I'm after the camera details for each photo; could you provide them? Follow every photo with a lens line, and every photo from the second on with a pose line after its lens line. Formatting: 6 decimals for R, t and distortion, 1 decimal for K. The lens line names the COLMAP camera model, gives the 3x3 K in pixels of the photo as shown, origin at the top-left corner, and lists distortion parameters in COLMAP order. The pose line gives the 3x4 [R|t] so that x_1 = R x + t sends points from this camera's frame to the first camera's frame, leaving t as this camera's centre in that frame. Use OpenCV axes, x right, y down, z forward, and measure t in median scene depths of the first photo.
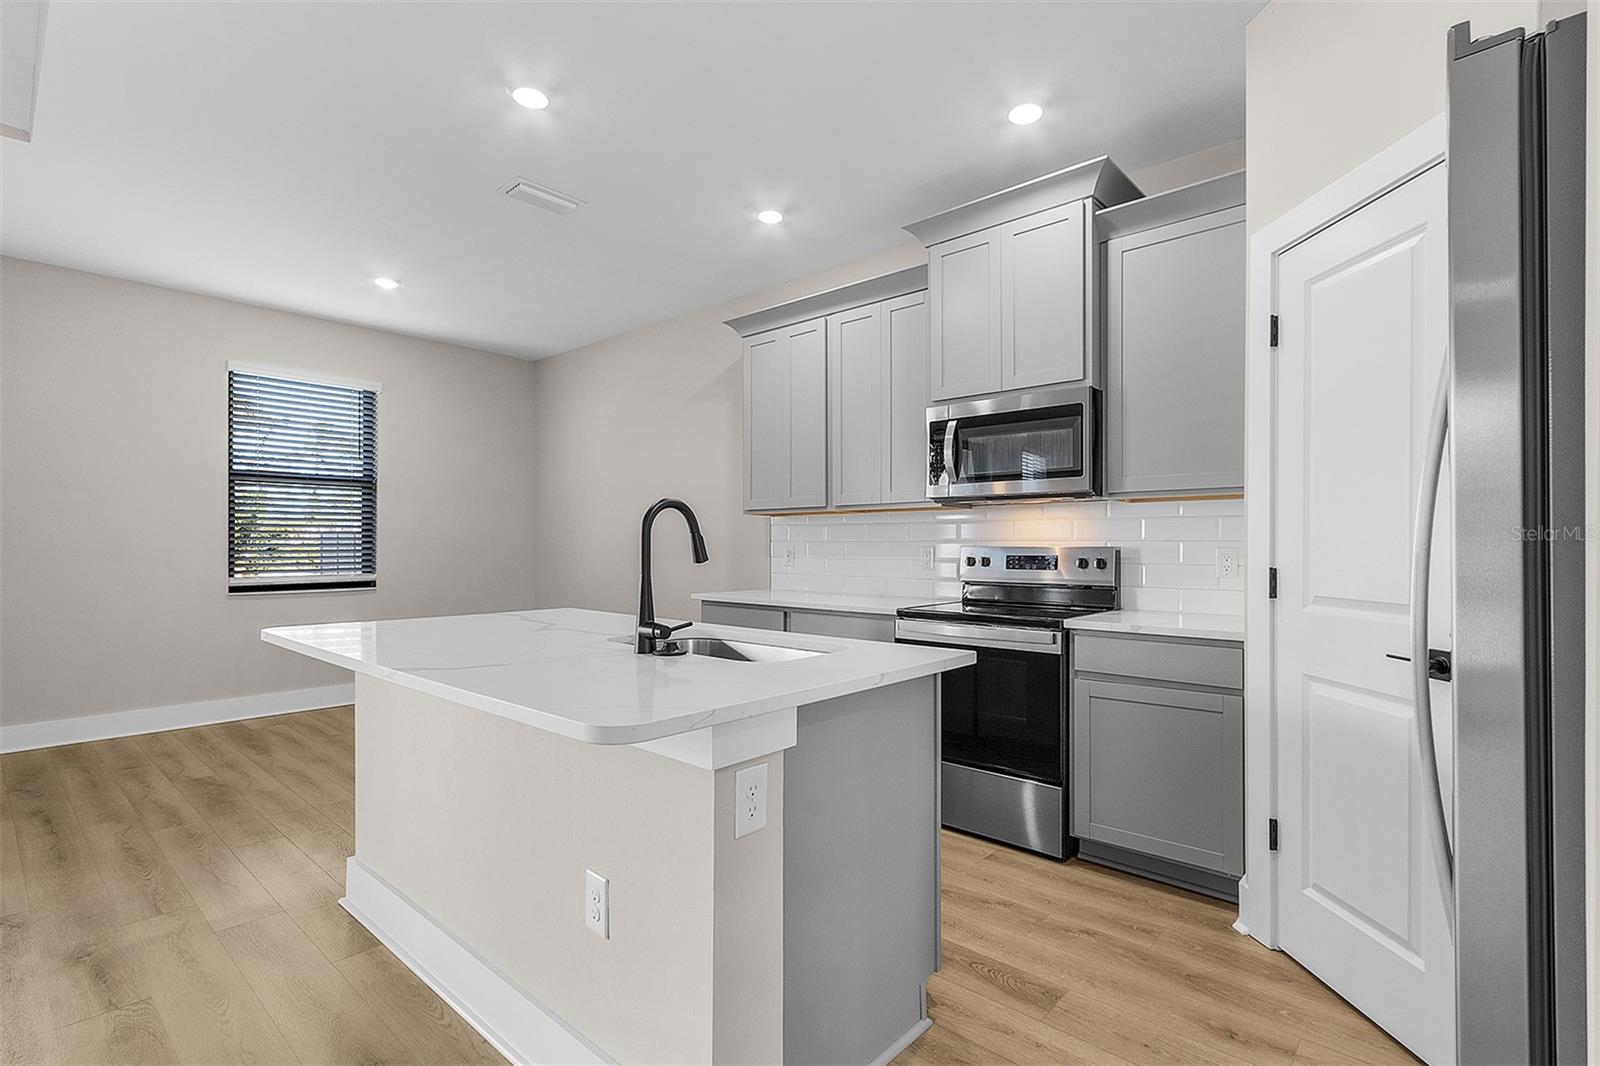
lens RADIAL K [[730.5, 0, 799.0], [0, 730.5, 532.8], [0, 0, 1]] dist [0.001086, 0.000014]
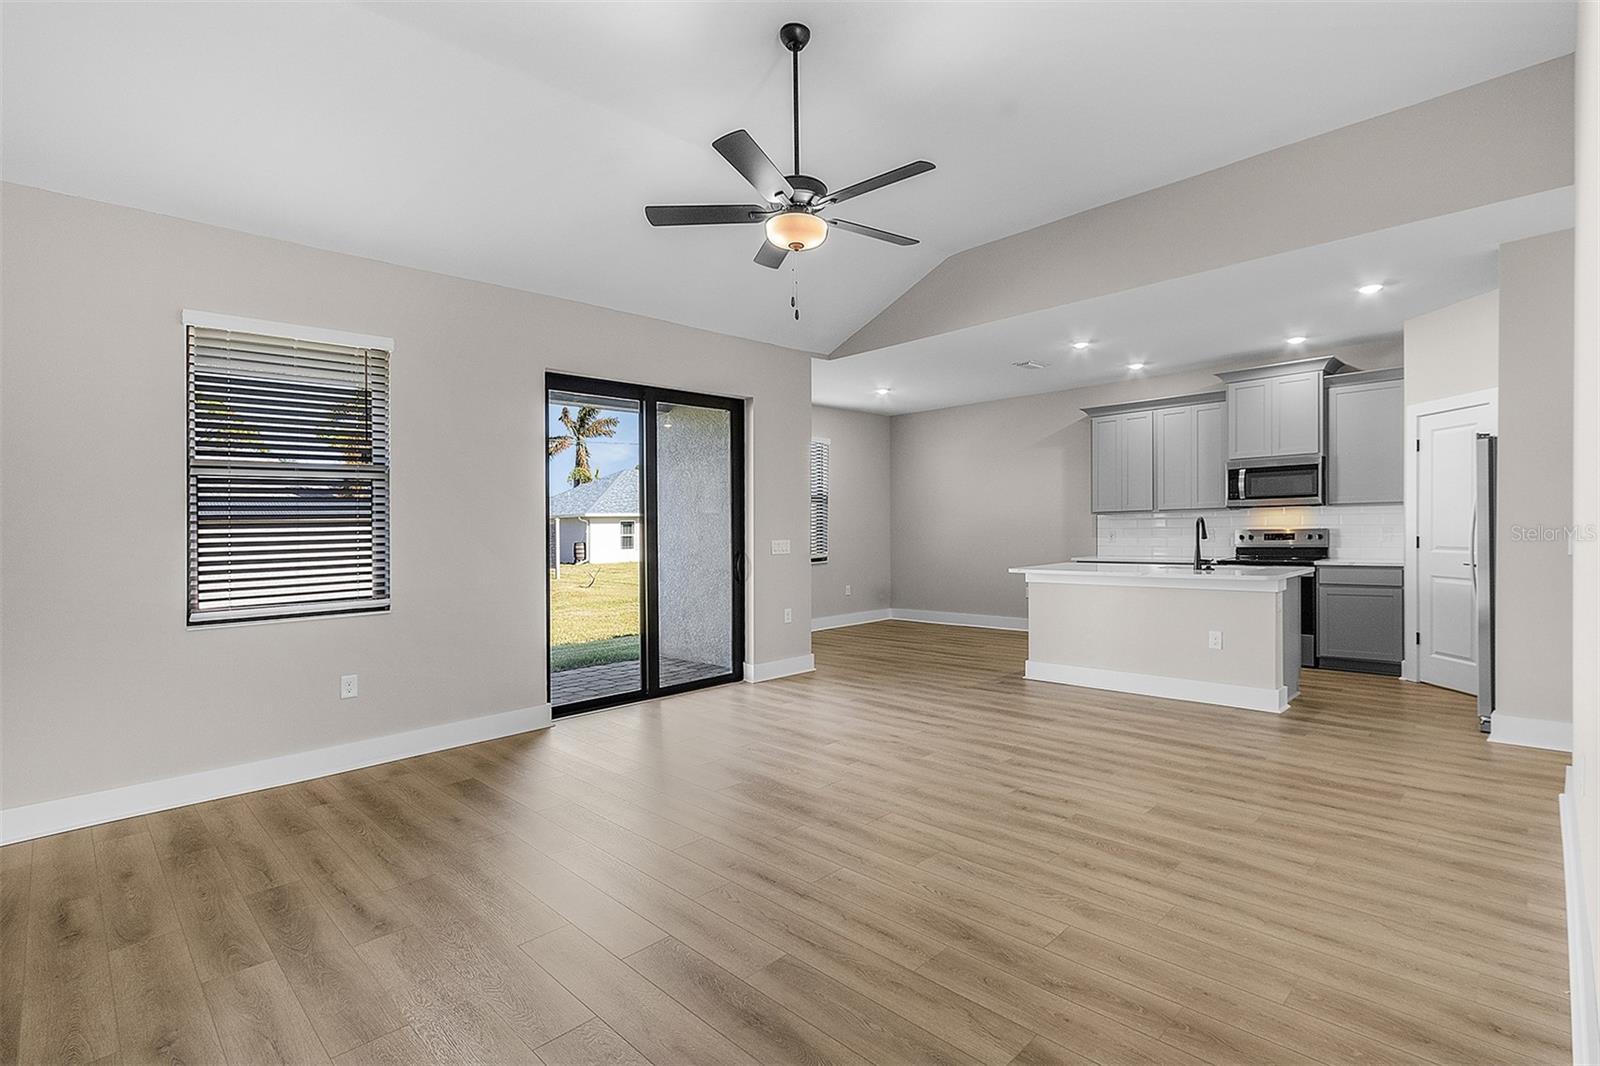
lens RADIAL K [[730.5, 0, 803.1], [0, 730.5, 534.1], [0, 0, 1]] dist [0.001086, 0.000014]
pose [[0.997812, -0.020225, -0.062941, -1.010047], [0.021453, 0.999591, 0.018895, -0.038630], [0.062533, -0.020204, 0.997838, -1.278491]]
